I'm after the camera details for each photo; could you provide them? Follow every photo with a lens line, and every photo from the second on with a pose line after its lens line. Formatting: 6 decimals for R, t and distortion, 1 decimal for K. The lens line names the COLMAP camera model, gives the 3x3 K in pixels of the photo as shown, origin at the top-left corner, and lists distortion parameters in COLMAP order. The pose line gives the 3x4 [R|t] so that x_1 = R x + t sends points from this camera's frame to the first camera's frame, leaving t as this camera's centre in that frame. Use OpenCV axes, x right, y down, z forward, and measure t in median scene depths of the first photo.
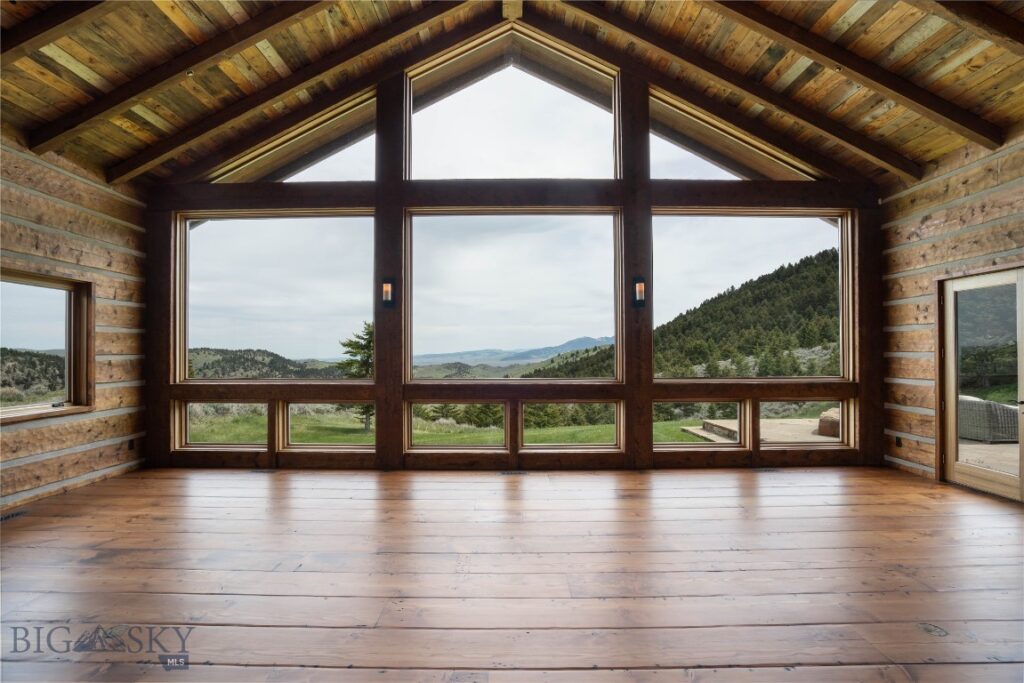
lens RADIAL K [[475.1, 0, 509.2], [0, 475.1, 347.9], [0, 0, 1]] dist [-0.002838, 0.002174]
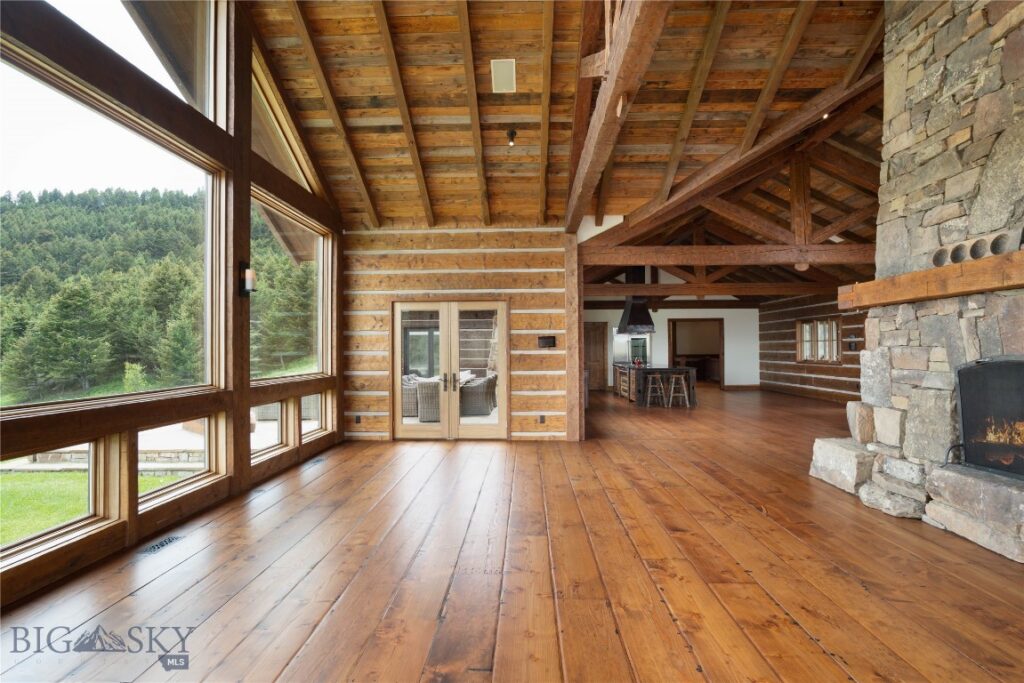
lens RADIAL K [[569.3, 0, 511.3], [0, 569.3, 337.9], [0, 0, 1]] dist [-0.001525, 0.000126]
pose [[0.016813, 0.018858, 0.999681, -0.720746], [-0.000427, 0.999822, -0.018853, 0.001999], [-0.999859, -0.000110, 0.016818, 0.529268]]
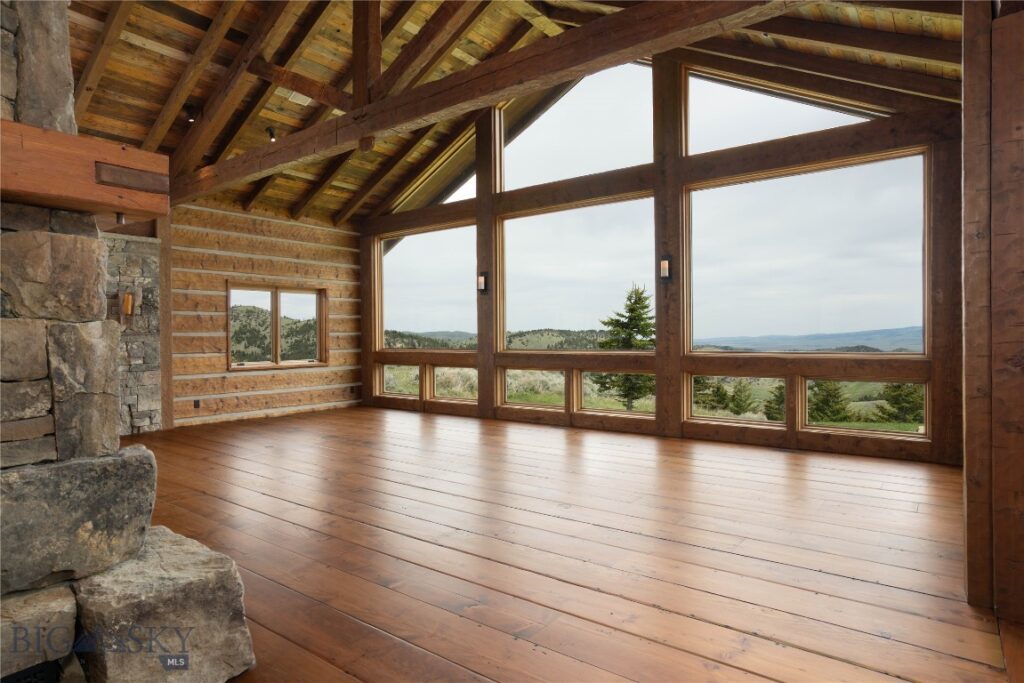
lens RADIAL K [[581.1, 0, 513.4], [0, 581.1, 343.0], [0, 0, 1]] dist [-0.006989, -0.000811]
pose [[0.820236, 0.001809, -0.572023, 0.757313], [0.014217, 0.999622, 0.023547, 0.012571], [0.571849, -0.027446, 0.819900, -0.274181]]
